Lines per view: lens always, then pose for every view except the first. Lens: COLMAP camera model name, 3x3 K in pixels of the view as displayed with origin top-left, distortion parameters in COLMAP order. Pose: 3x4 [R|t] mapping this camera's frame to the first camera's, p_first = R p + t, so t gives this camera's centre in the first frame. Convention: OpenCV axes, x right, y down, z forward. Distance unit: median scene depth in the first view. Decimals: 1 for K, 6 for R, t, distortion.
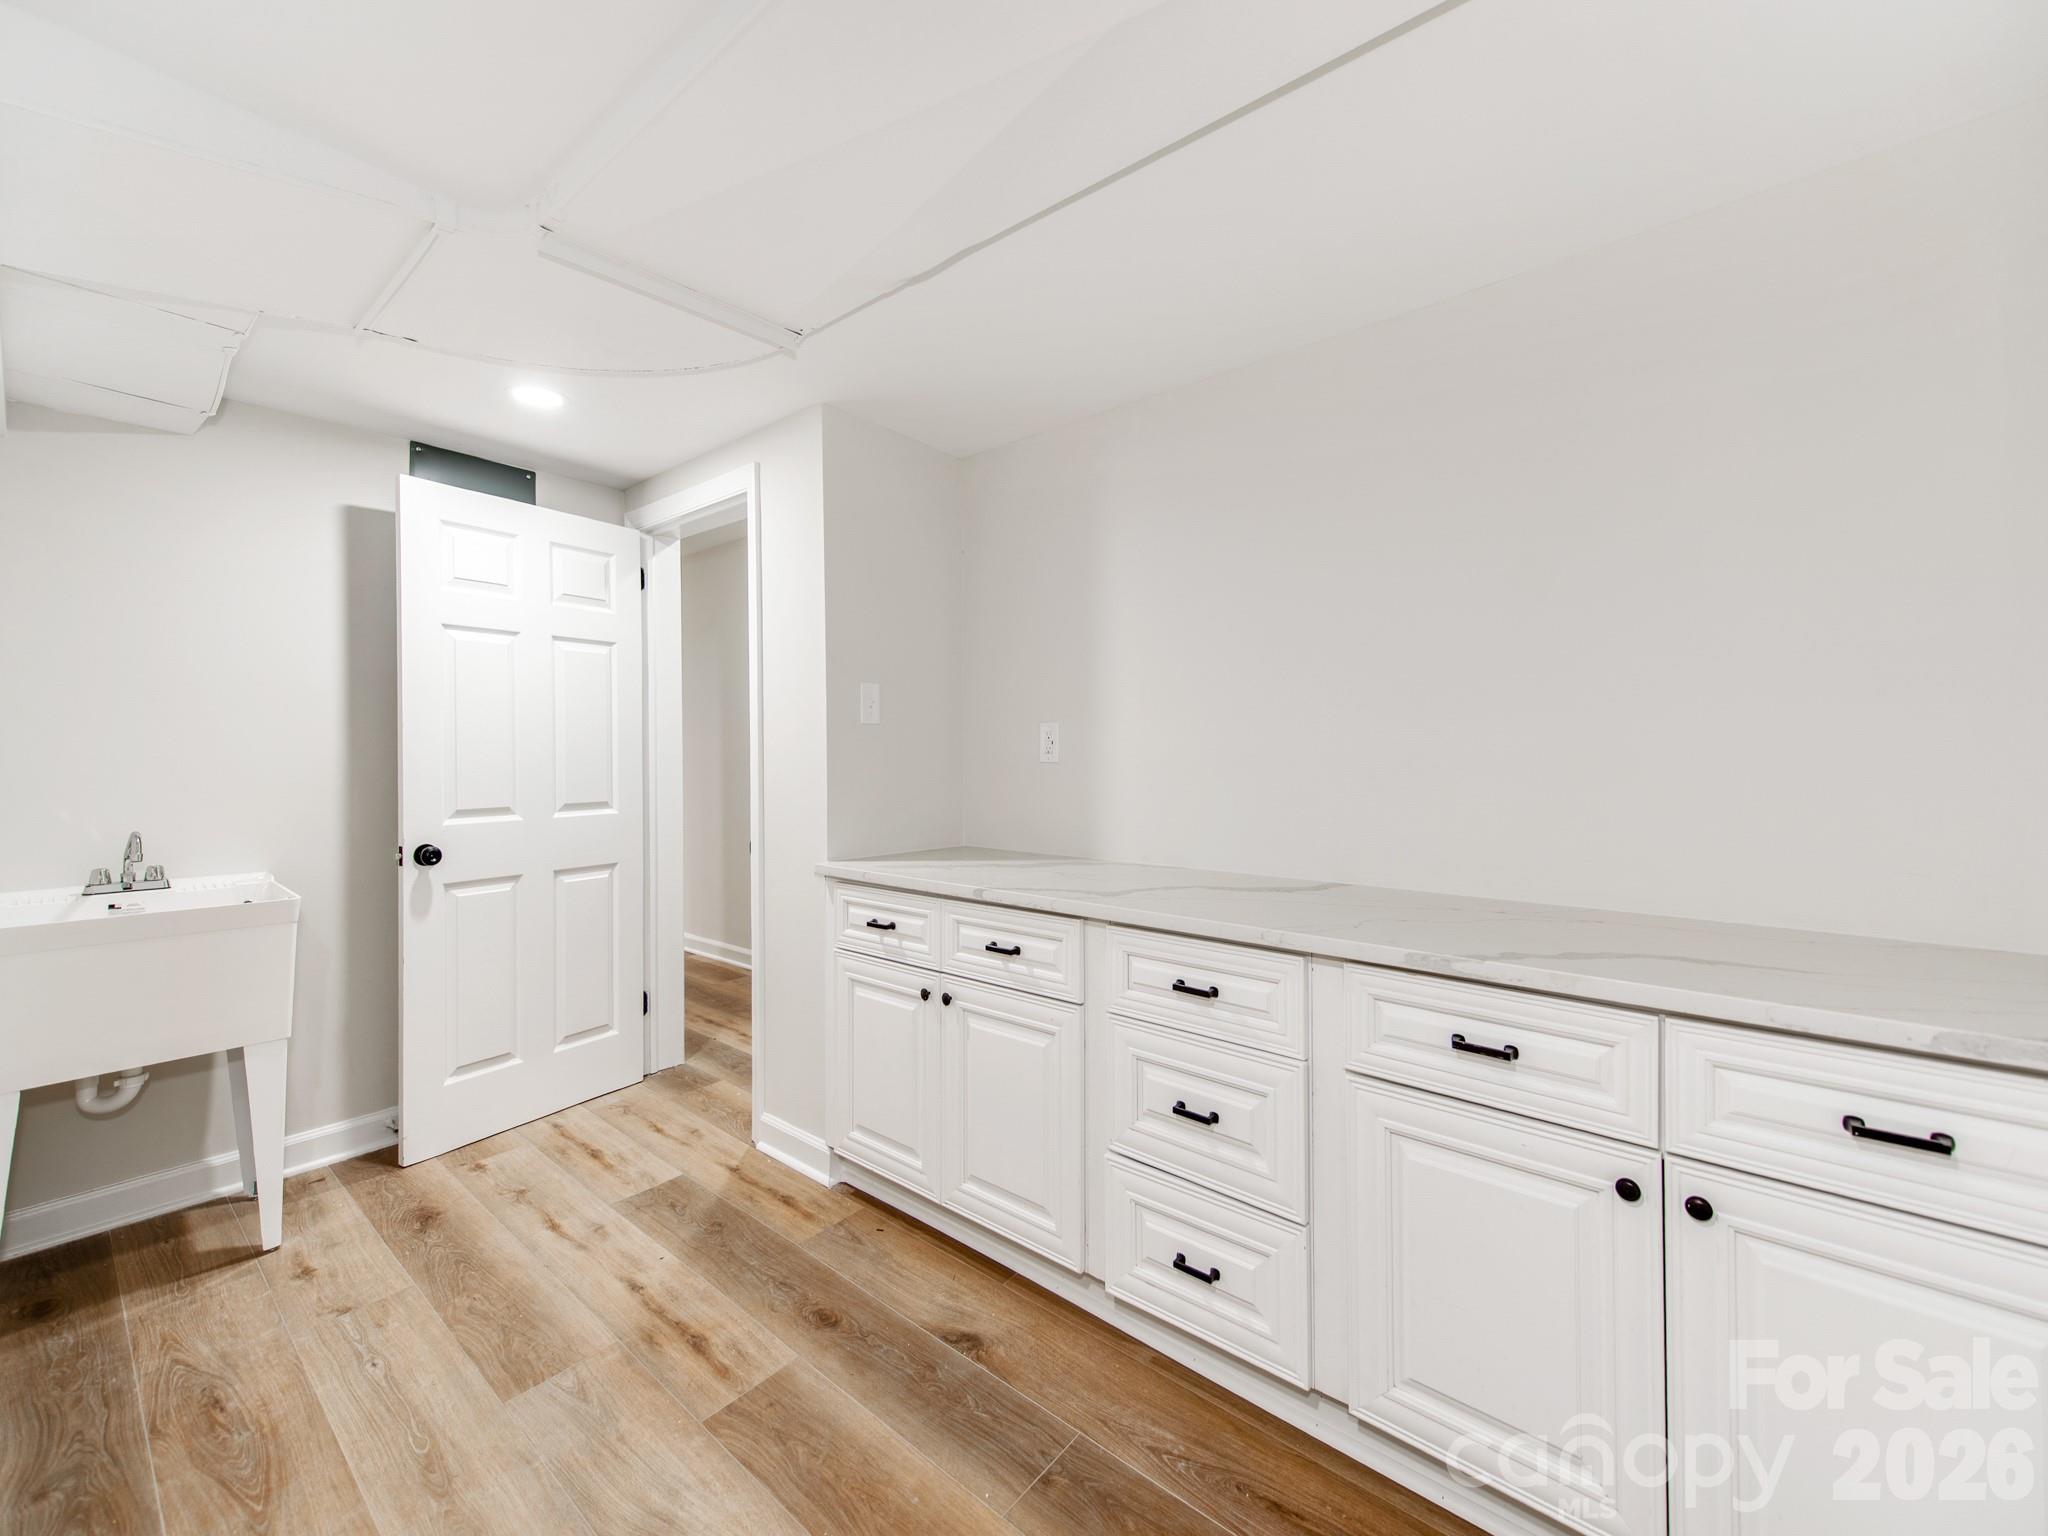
lens RADIAL K [[839.1, 0, 1020.7], [0, 839.1, 750.6], [0, 0, 1]] dist [0.017031, -0.001583]
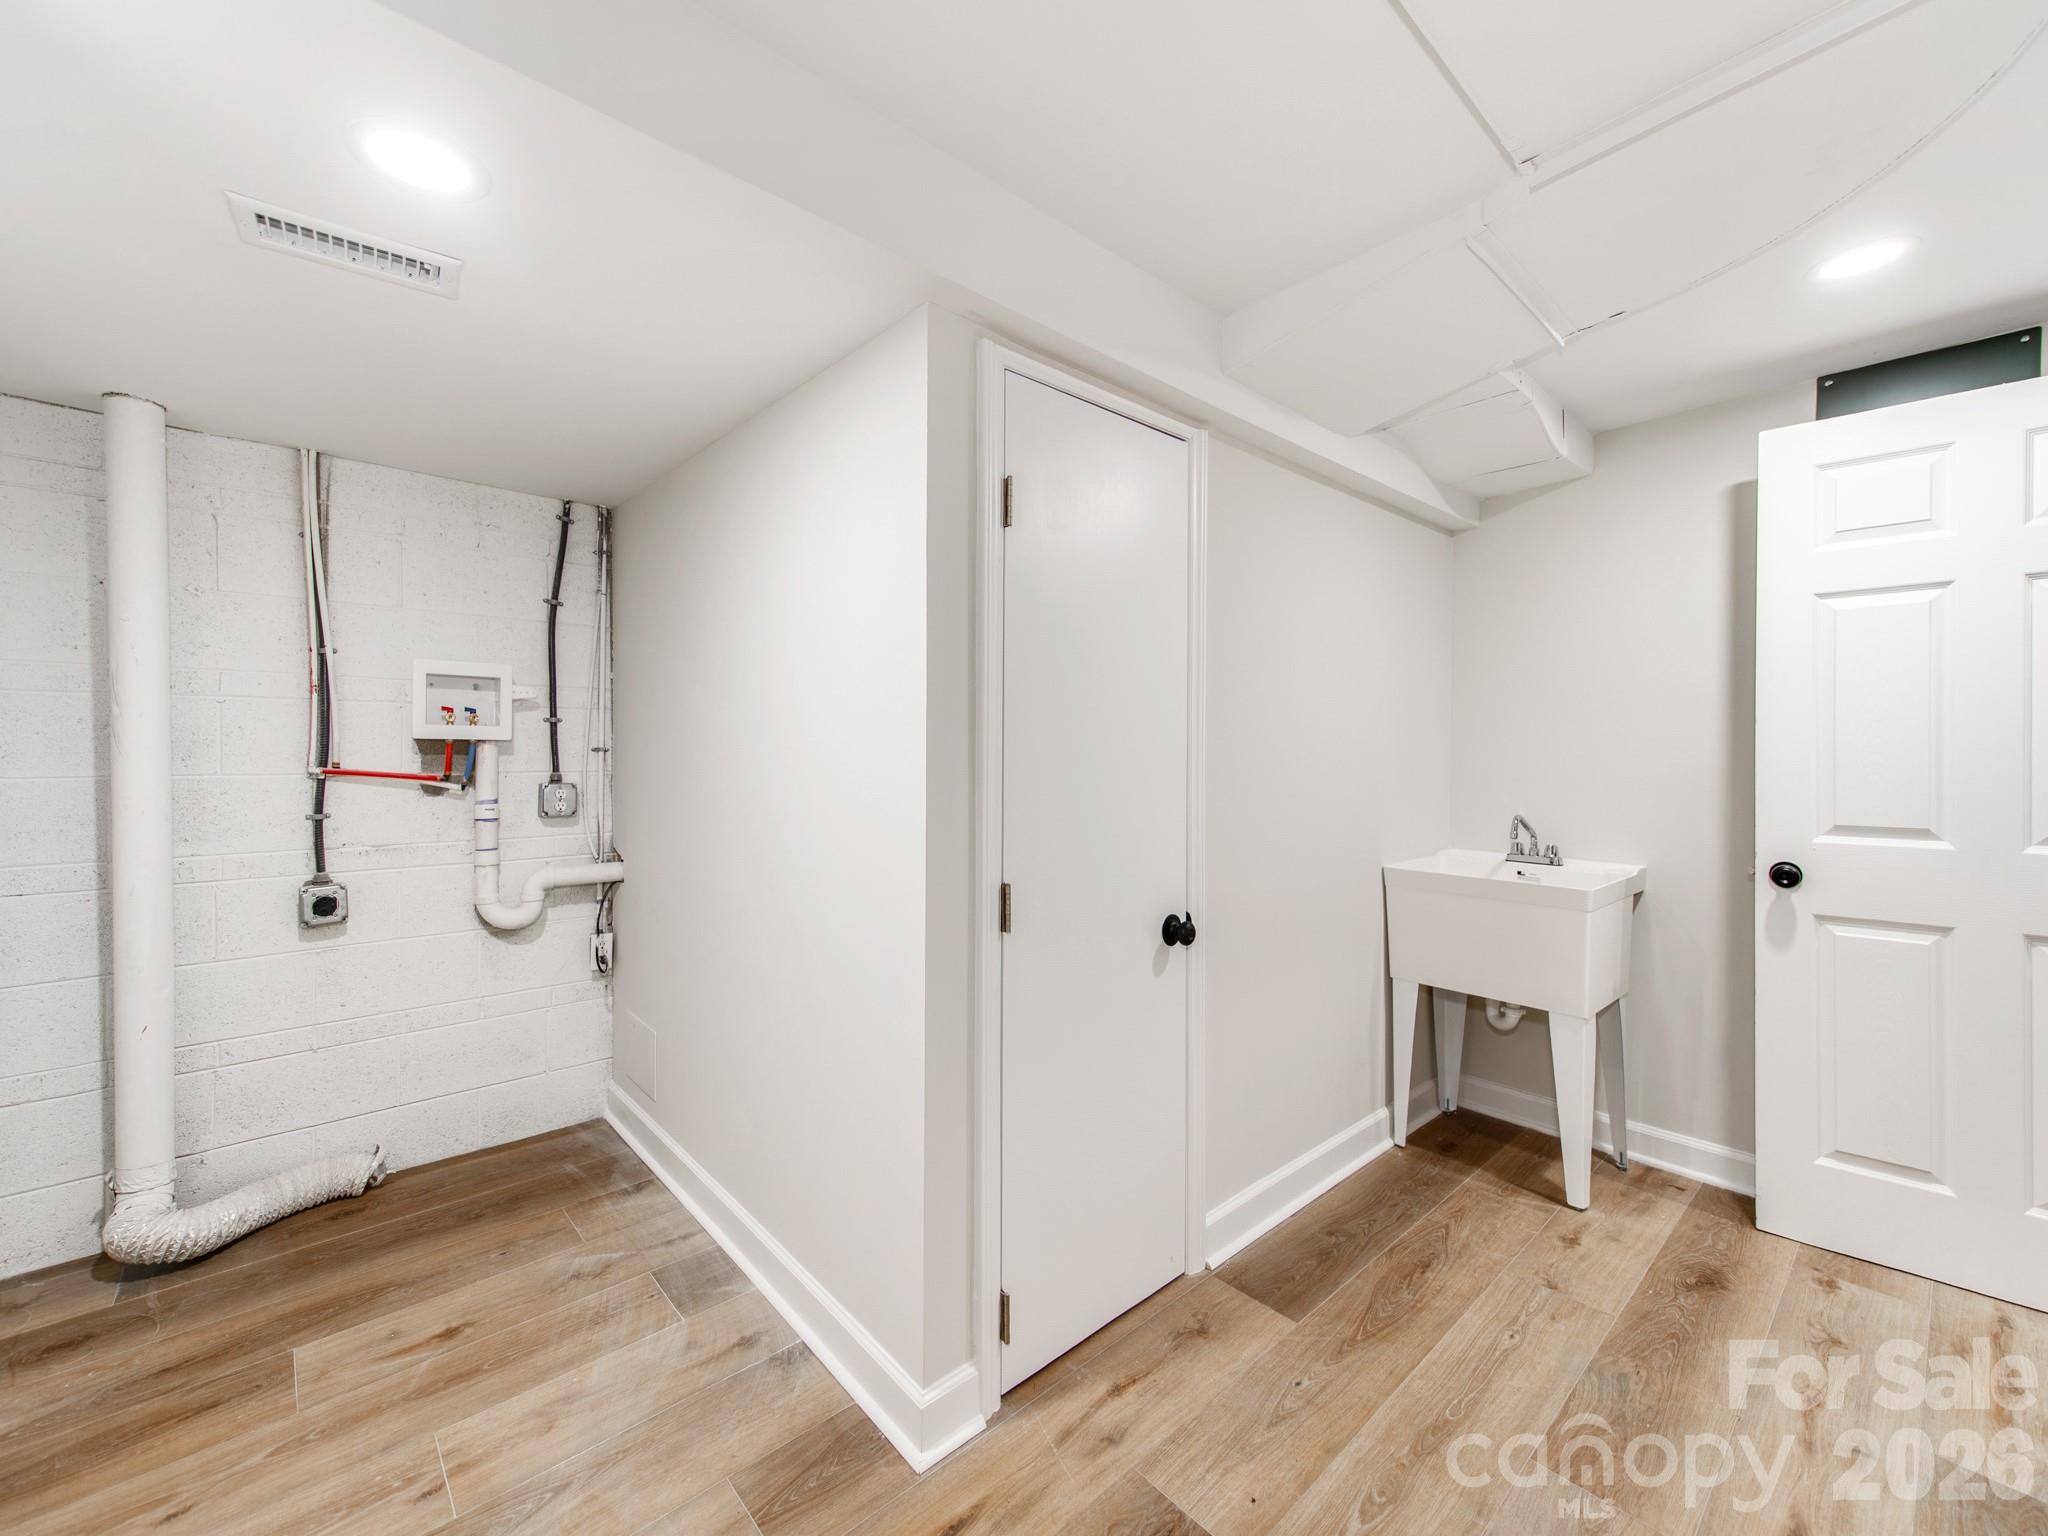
lens RADIAL K [[839.1, 0, 1015.8], [0, 839.1, 755.7], [0, 0, 1]] dist [0.017031, -0.001583]
pose [[-0.145318, 0.008457, -0.989349, 0.301037], [0.000552, 0.999964, 0.008467, -0.002834], [0.989385, 0.000684, -0.145317, 0.459326]]
